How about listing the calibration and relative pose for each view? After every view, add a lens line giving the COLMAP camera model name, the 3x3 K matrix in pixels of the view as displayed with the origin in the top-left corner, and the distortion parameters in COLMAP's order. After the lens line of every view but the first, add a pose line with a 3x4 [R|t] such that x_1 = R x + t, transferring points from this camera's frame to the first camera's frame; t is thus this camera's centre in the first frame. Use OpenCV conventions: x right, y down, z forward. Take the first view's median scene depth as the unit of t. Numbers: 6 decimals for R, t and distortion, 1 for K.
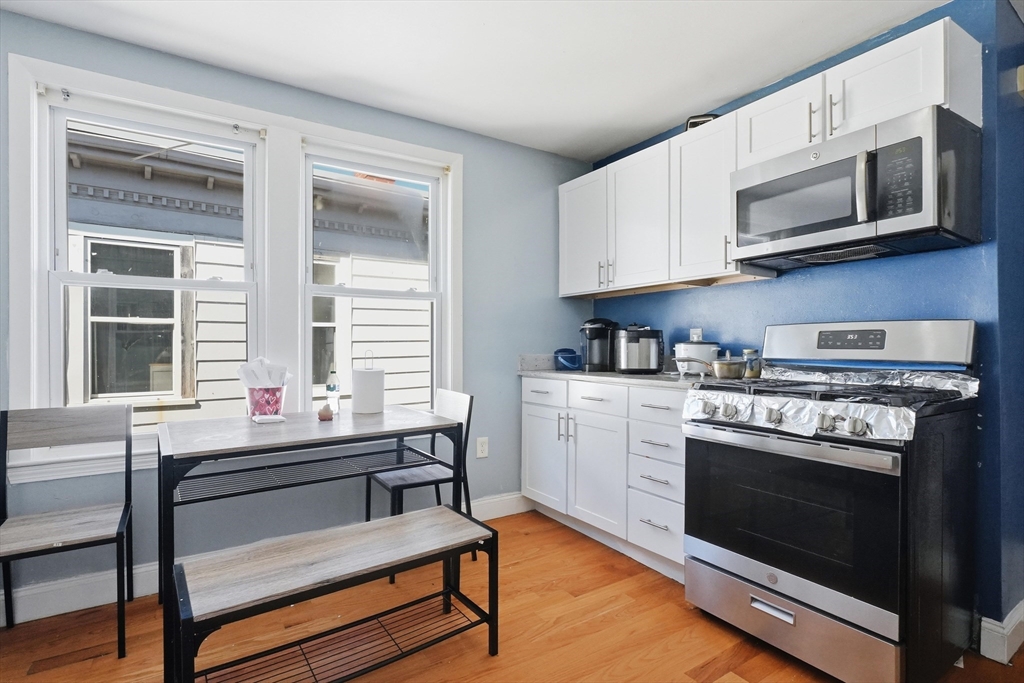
lens RADIAL K [[501.6, 0, 513.3], [0, 501.6, 343.9], [0, 0, 1]] dist [0.002051, 0.003059]
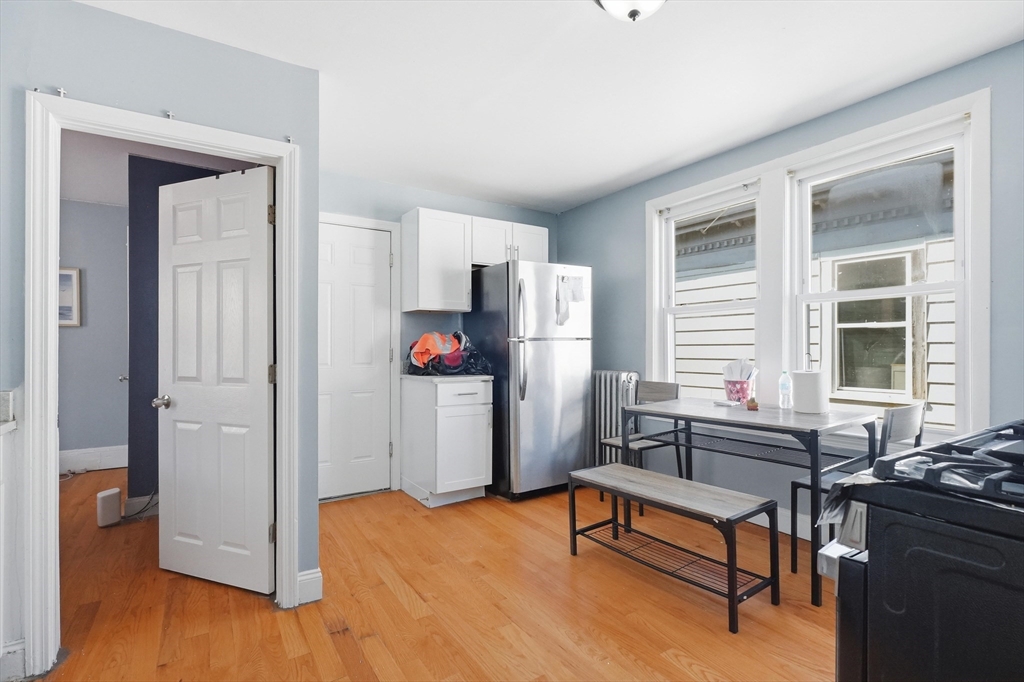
lens RADIAL K [[501.6, 0, 511.9], [0, 501.6, 334.9], [0, 0, 1]] dist [0.002051, 0.003059]
pose [[-0.012000, -0.023299, -0.999657, 0.392040], [0.005033, 0.999714, -0.023361, -0.002396], [0.999915, -0.005312, -0.011879, 0.194973]]
